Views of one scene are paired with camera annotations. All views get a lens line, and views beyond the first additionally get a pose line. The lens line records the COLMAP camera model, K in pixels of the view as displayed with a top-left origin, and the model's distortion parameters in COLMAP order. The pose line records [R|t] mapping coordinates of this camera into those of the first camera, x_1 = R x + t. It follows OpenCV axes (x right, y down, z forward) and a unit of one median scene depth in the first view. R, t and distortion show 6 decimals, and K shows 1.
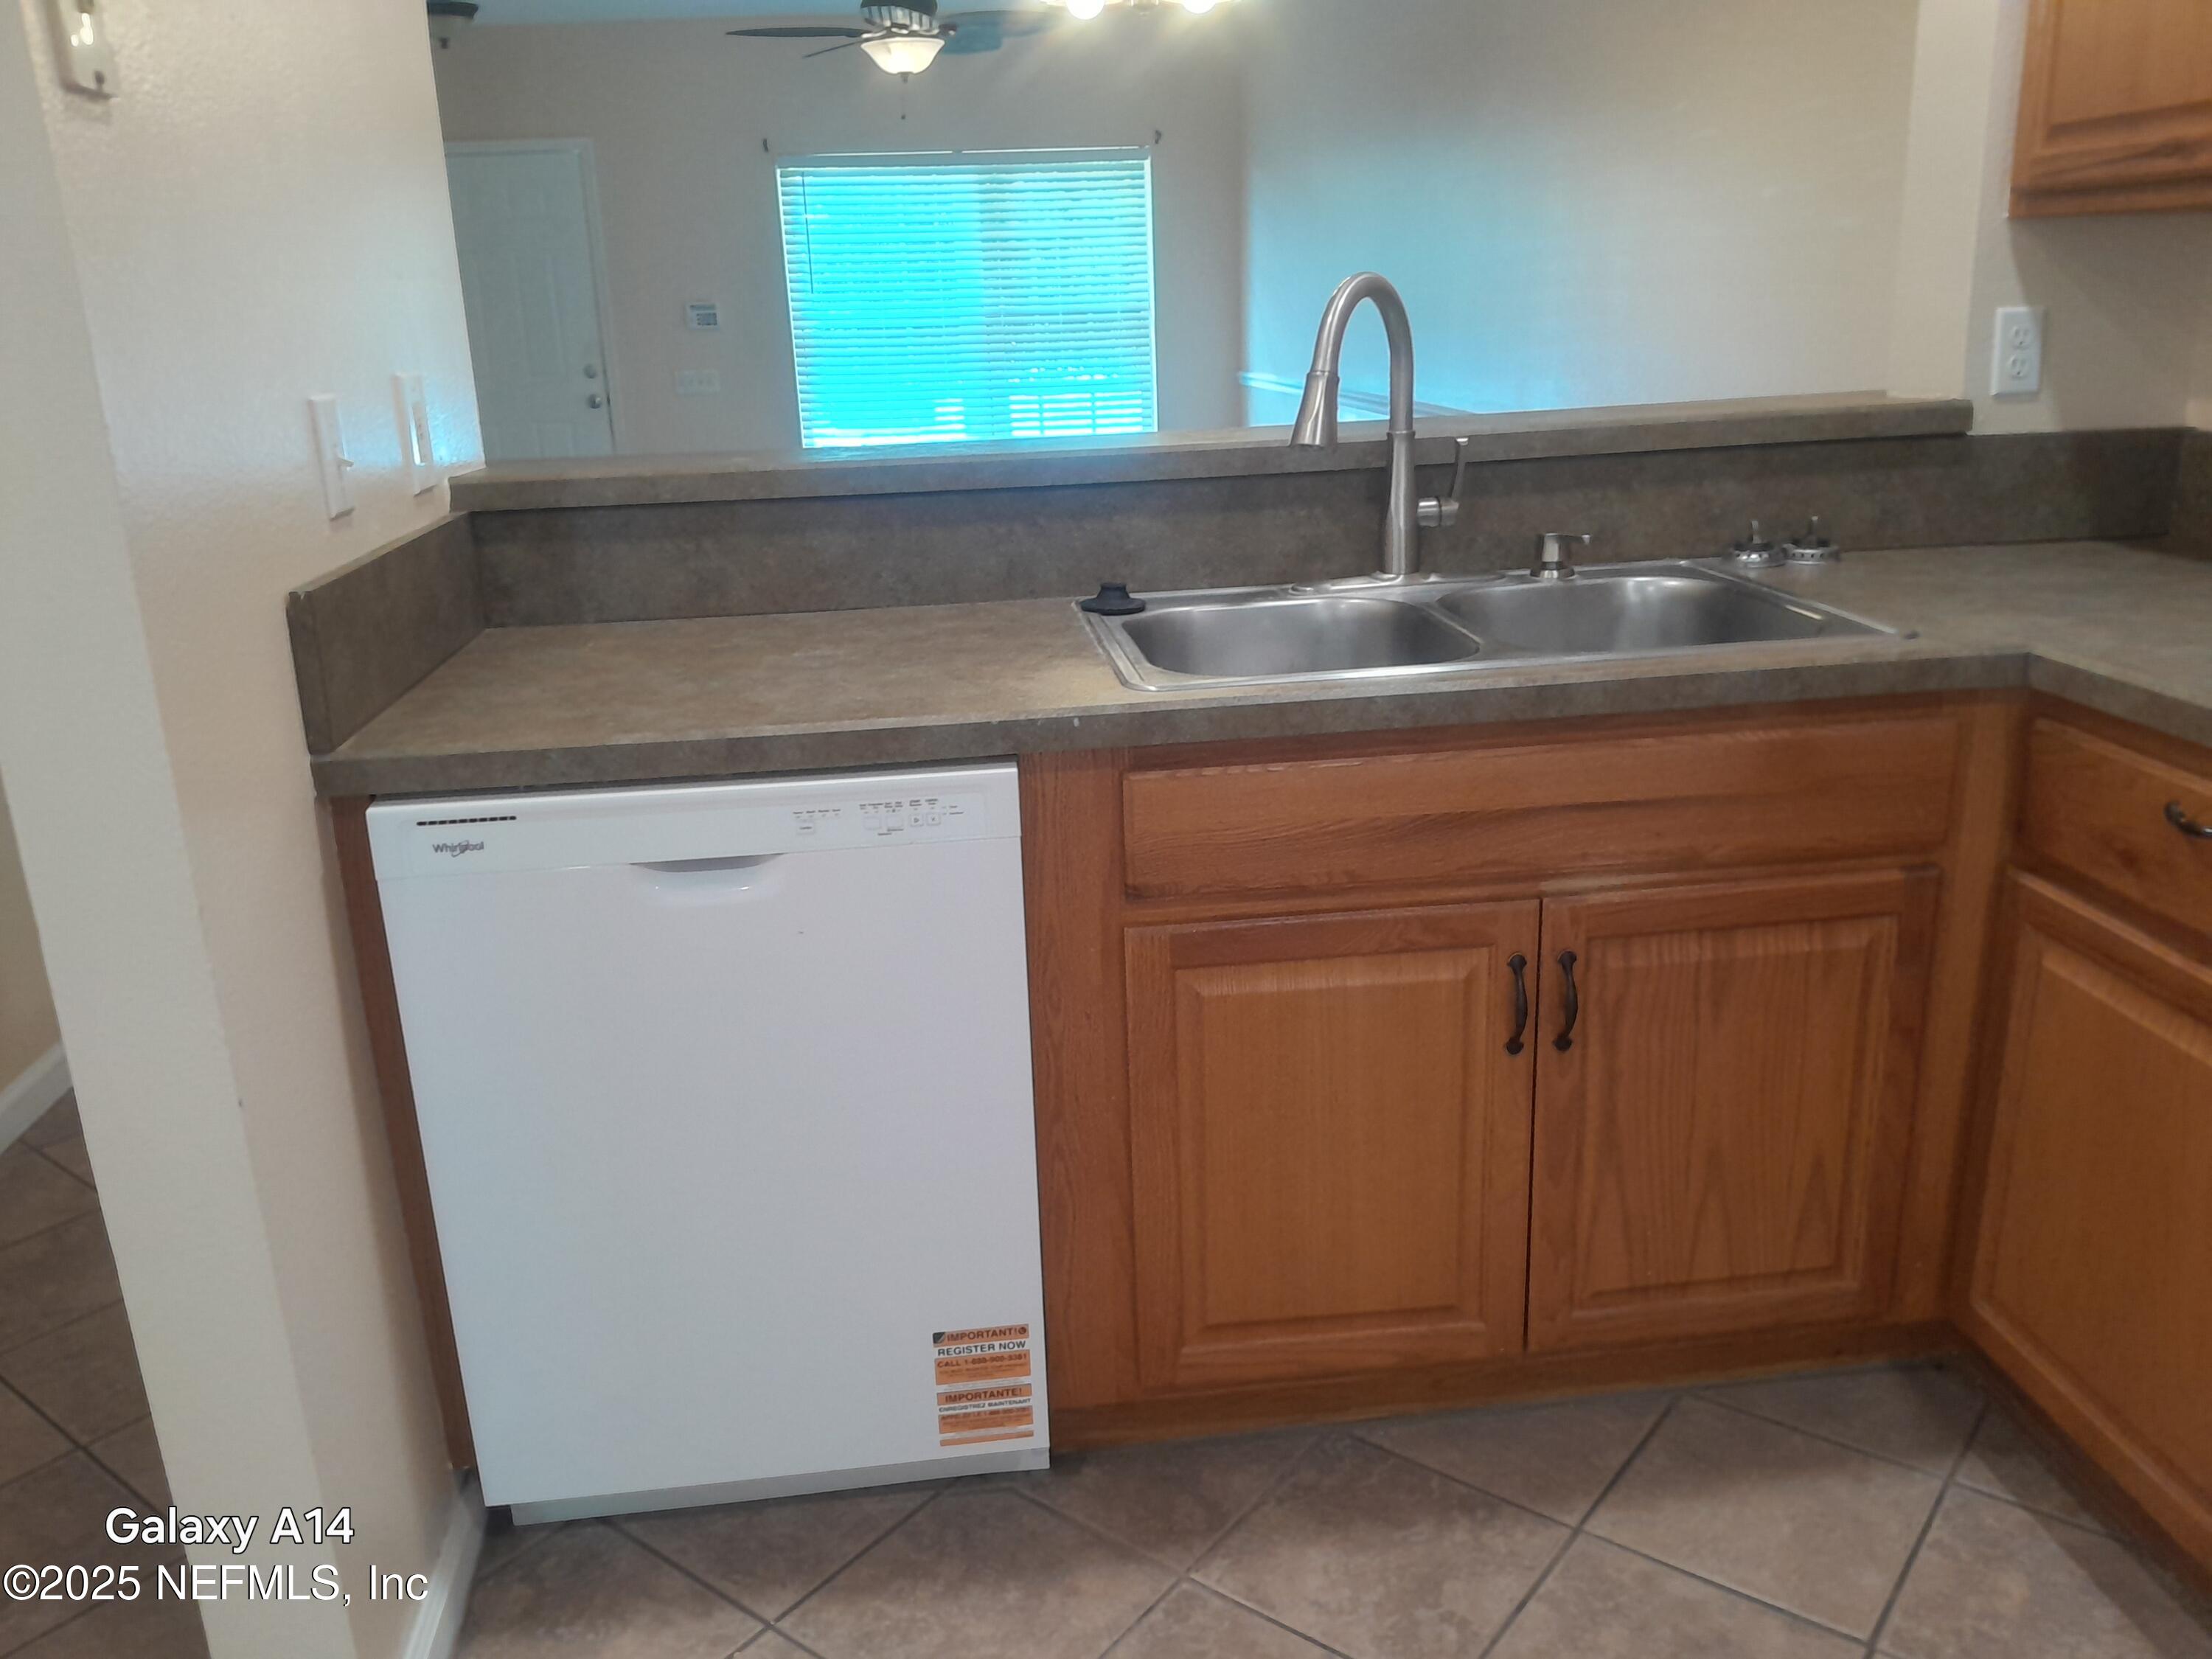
lens RADIAL K [[1675.5, 0, 1131.3], [0, 1675.5, 829.7], [0, 0, 1]] dist [0.091854, -0.199243]
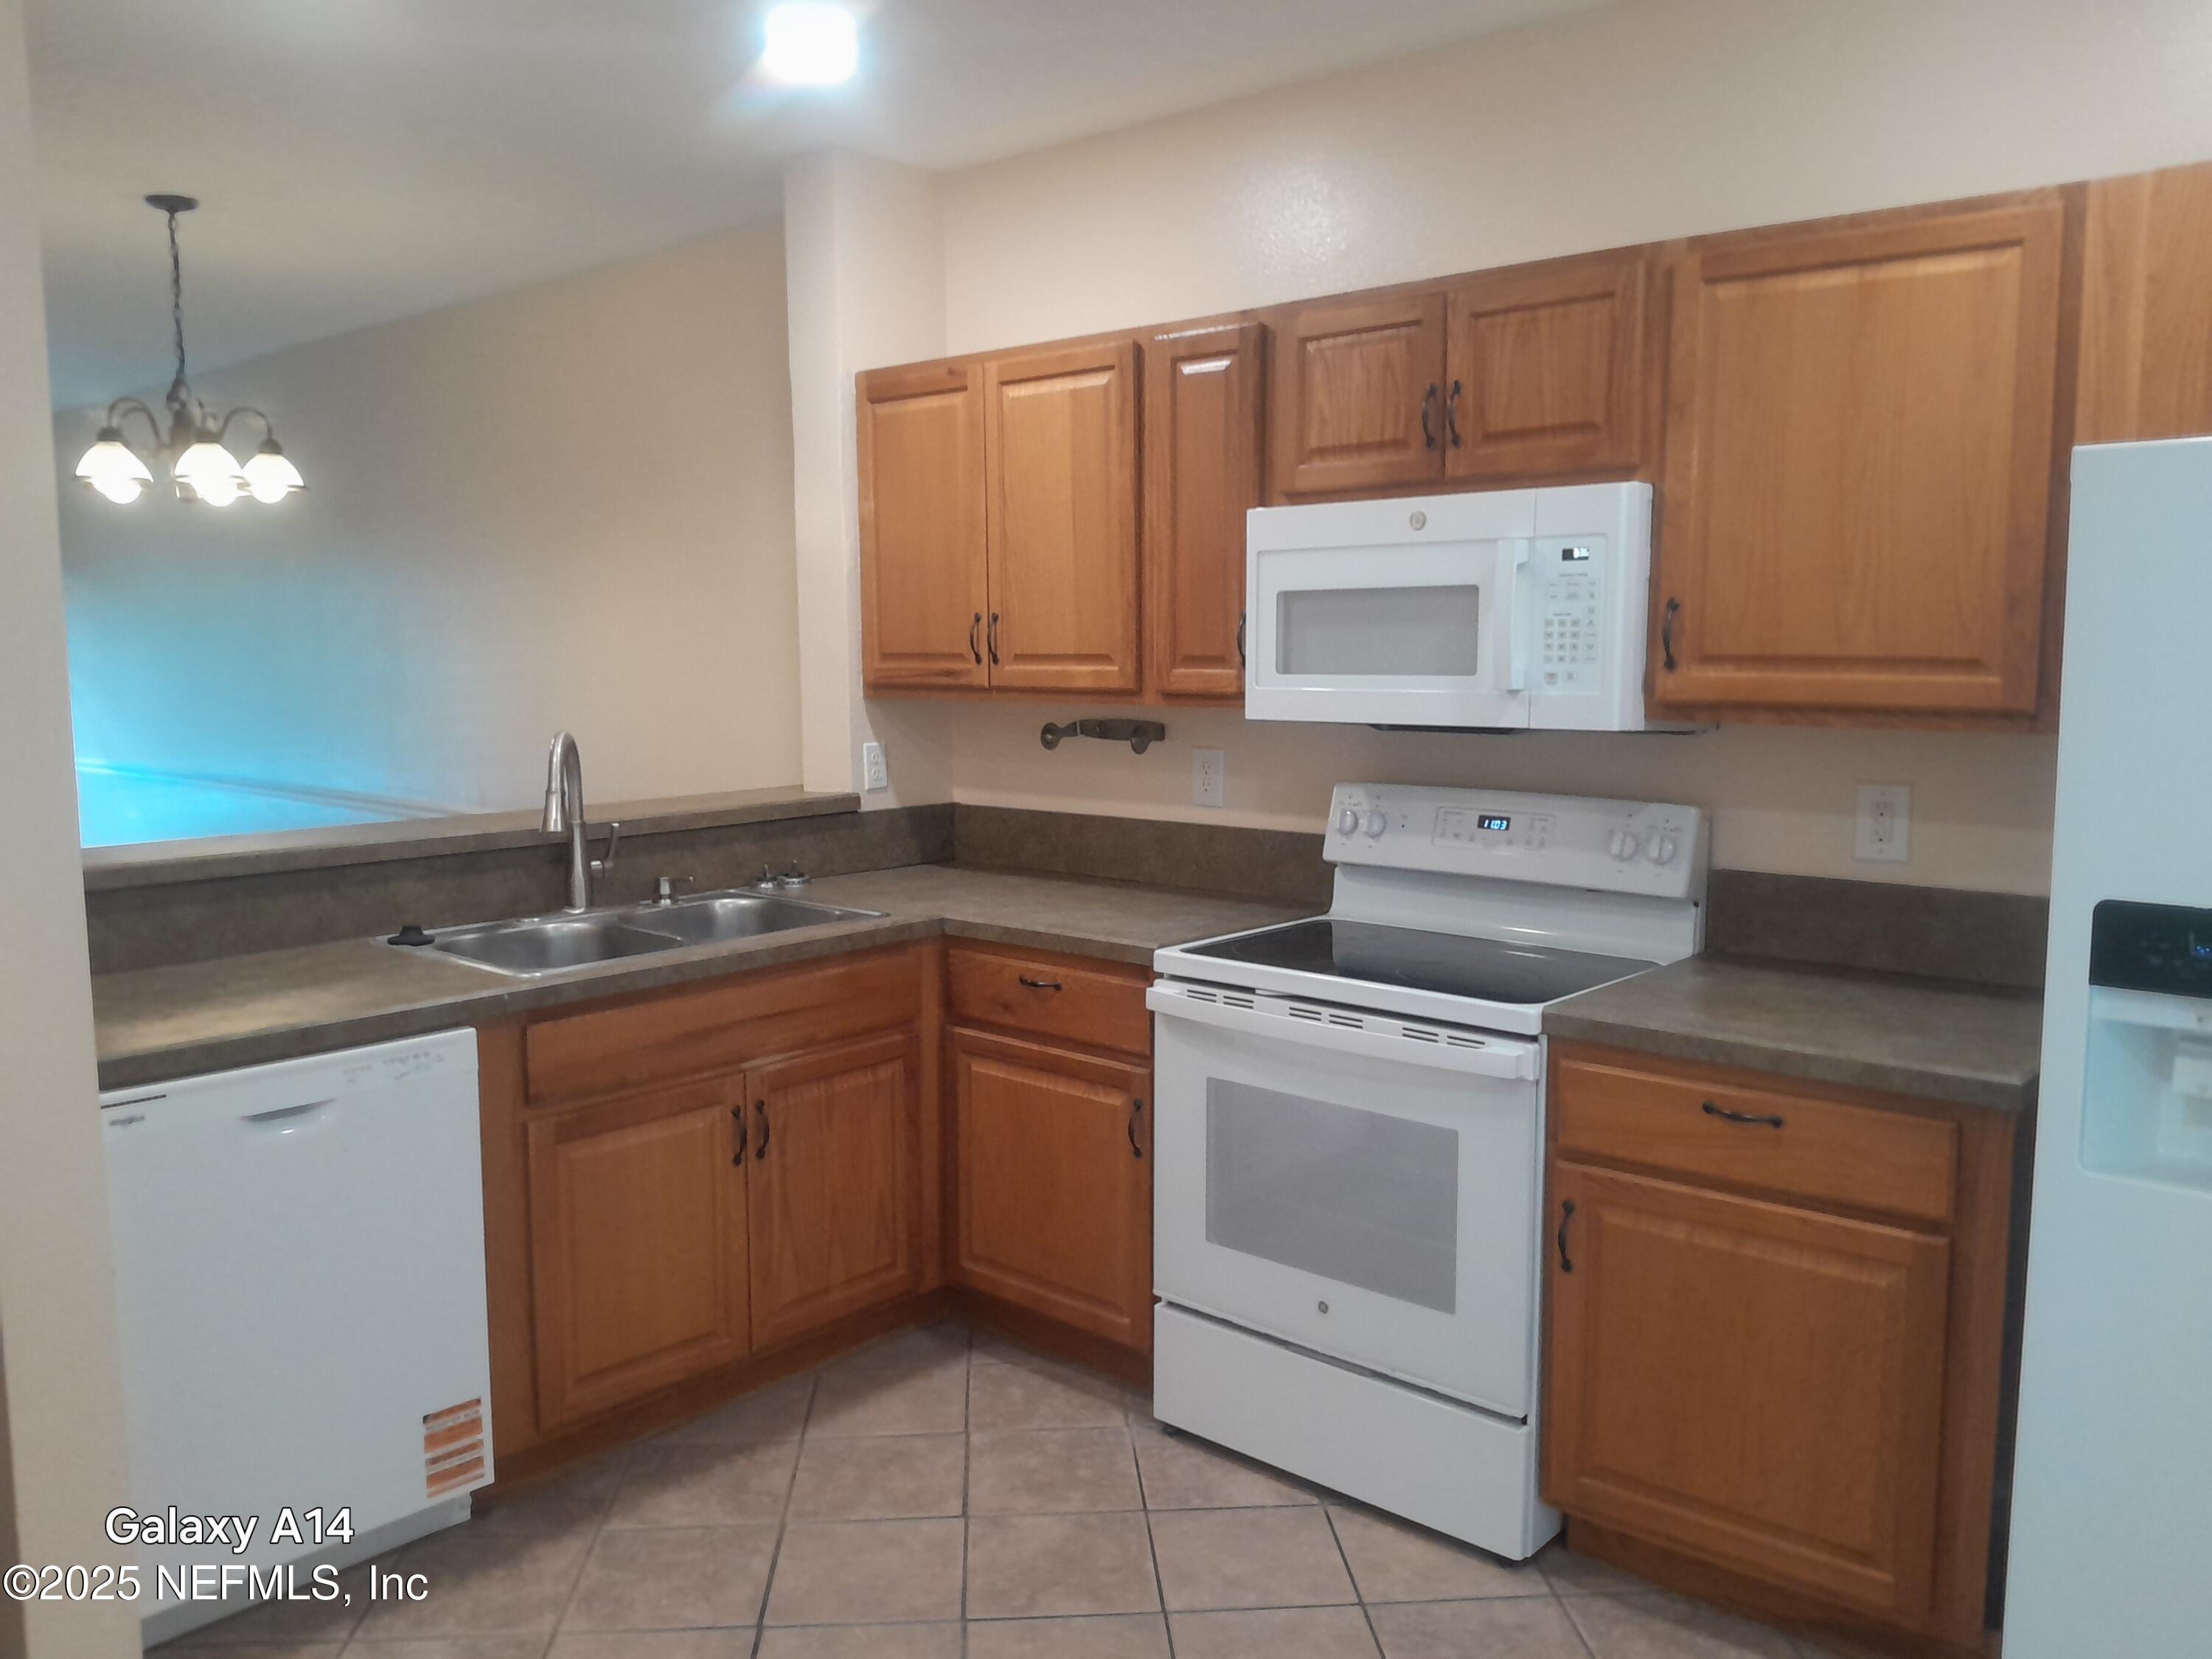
lens RADIAL K [[1675.5, 0, 1131.3], [0, 1675.5, 829.7], [0, 0, 1]] dist [0.091854, -0.199243]
pose [[0.733270, -0.039331, 0.678799, -0.647707], [0.179148, 0.974226, -0.137076, 0.106352], [-0.655913, 0.222119, 0.721417, -0.612360]]
